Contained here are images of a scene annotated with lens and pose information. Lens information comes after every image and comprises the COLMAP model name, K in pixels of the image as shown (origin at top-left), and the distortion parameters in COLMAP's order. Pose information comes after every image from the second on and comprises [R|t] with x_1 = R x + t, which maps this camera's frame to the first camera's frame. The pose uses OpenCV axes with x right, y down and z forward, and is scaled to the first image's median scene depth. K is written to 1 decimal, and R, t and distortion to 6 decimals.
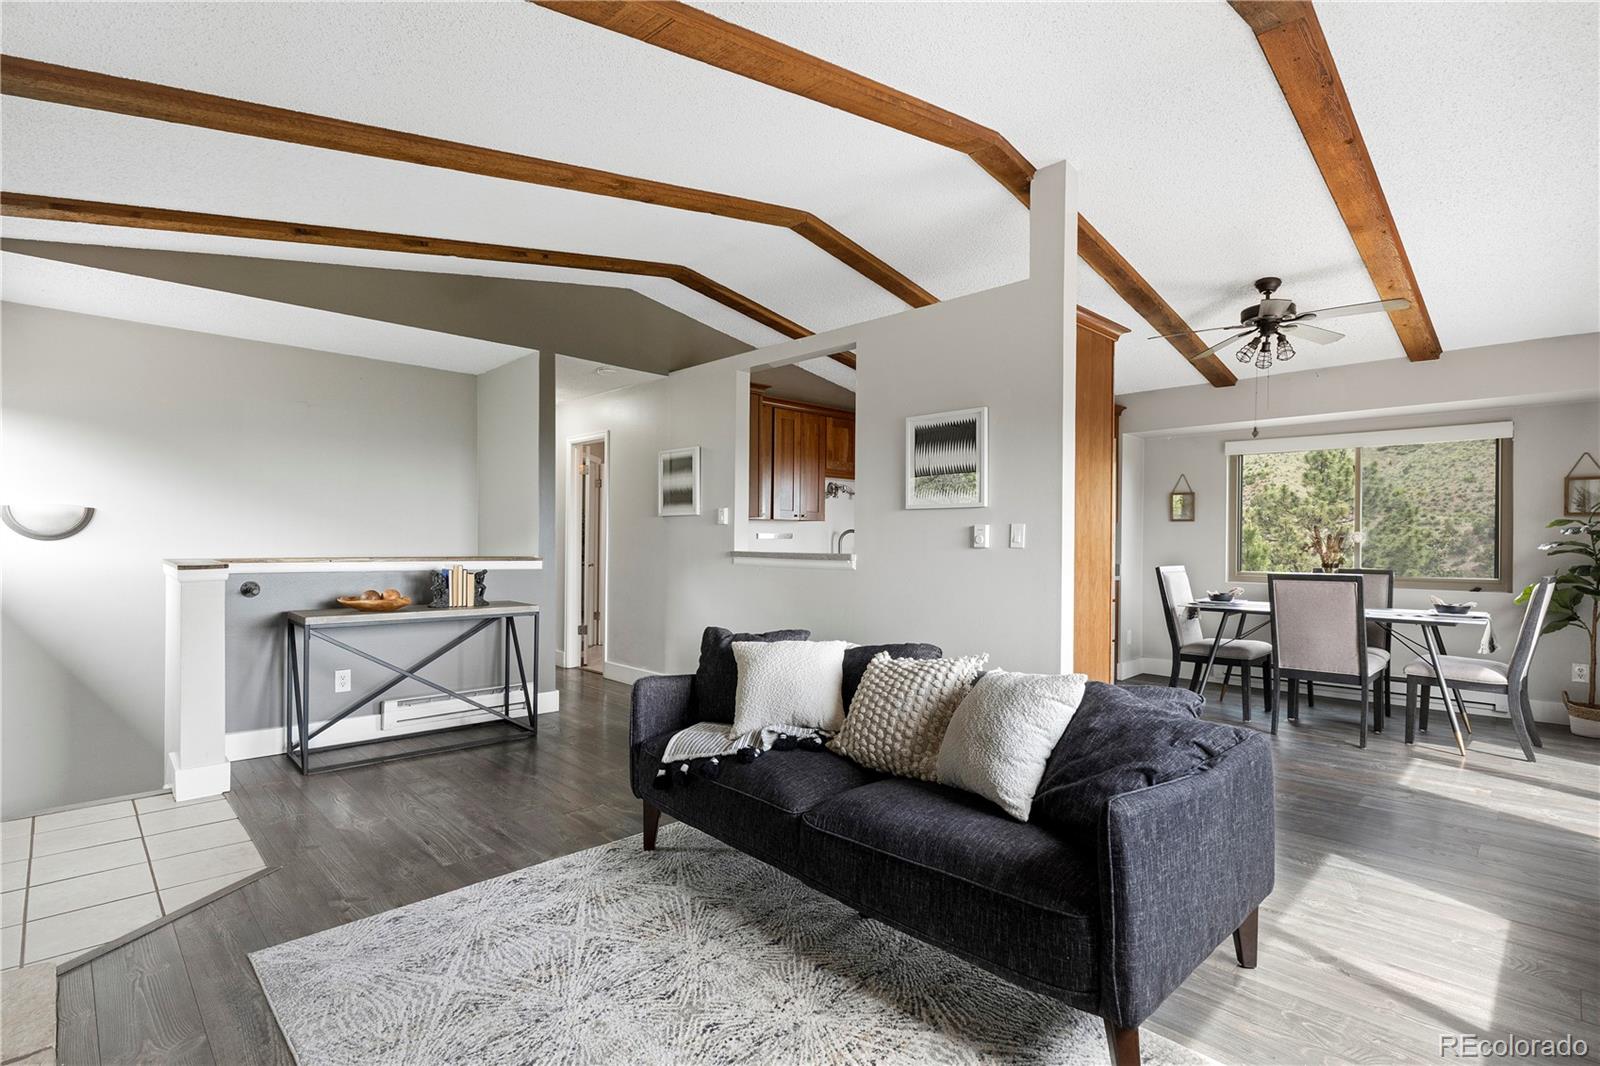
lens RADIAL K [[769.8, 0, 802.2], [0, 769.8, 548.5], [0, 0, 1]] dist [-0.005781, 0.000014]
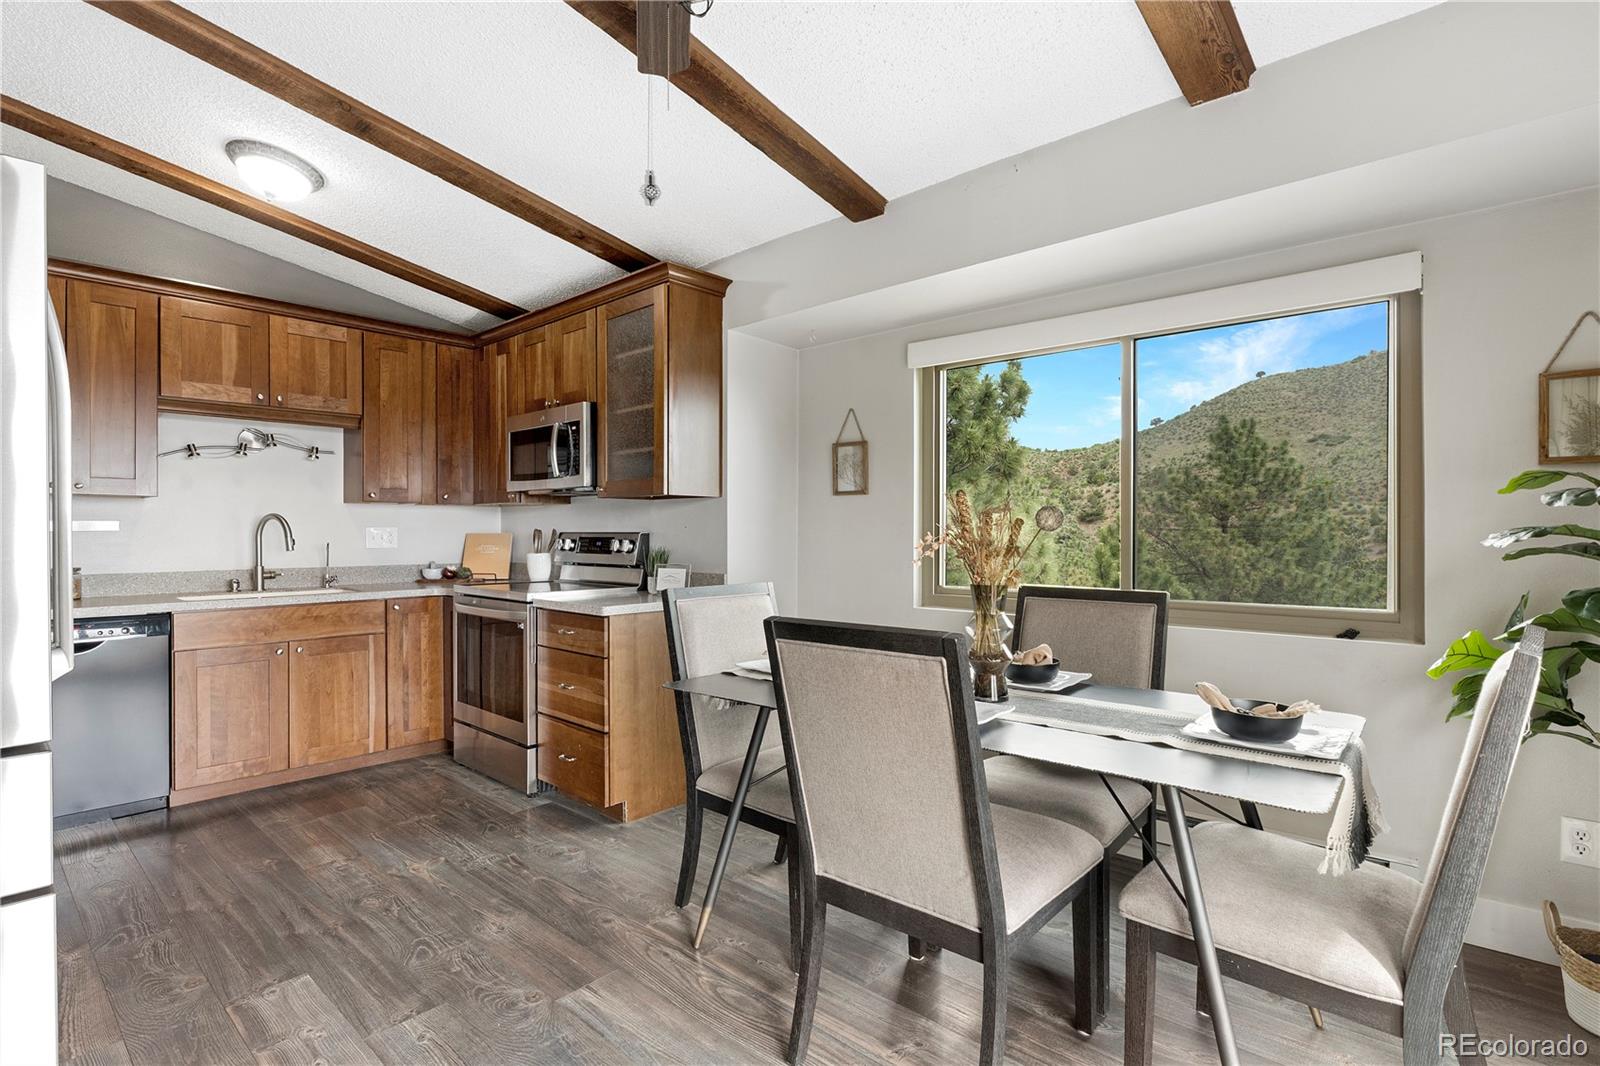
lens RADIAL K [[769.8, 0, 800.0], [0, 769.8, 539.4], [0, 0, 1]] dist [-0.005781, 0.000014]
pose [[0.998344, -0.006816, 0.057122, 0.428108], [0.006902, 0.999975, -0.001305, -0.003163], [-0.057112, 0.001697, 0.998366, 0.456359]]
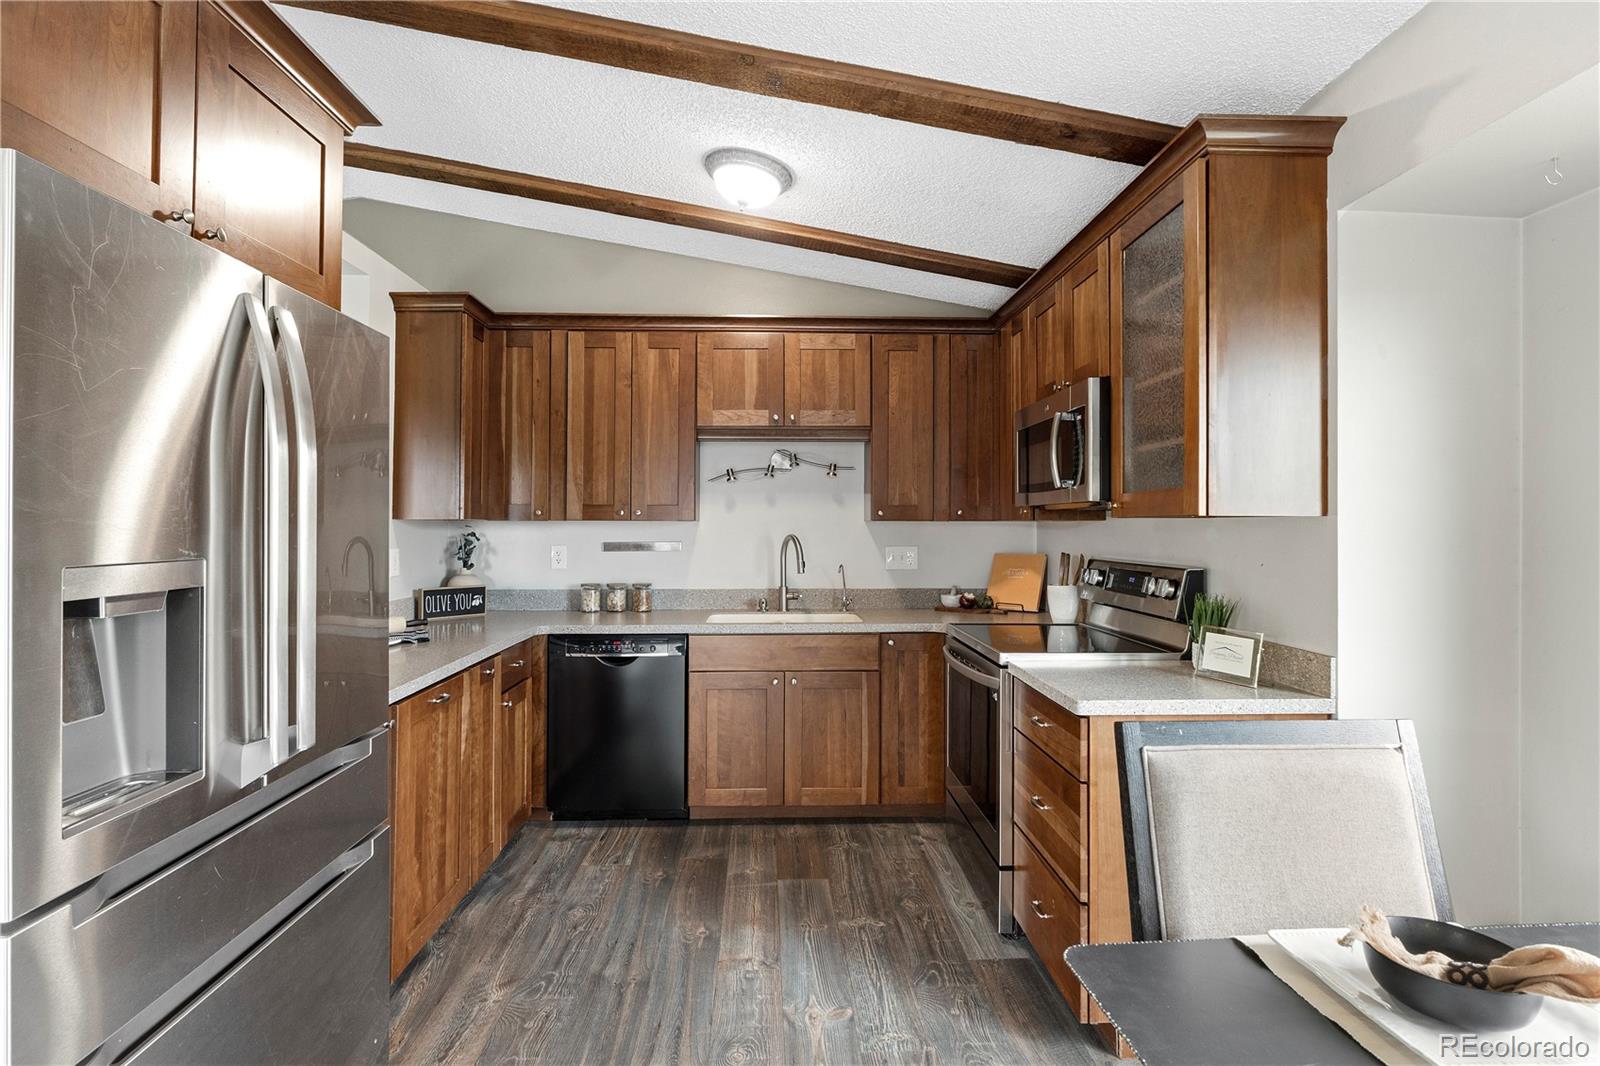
lens RADIAL K [[769.8, 0, 793.5], [0, 769.8, 523.2], [0, 0, 1]] dist [-0.005781, 0.000014]
pose [[0.737666, -0.007878, -0.675120, 0.452138], [-0.004733, 0.999847, -0.016838, -0.024646], [0.675150, 0.015616, 0.737516, 0.634854]]
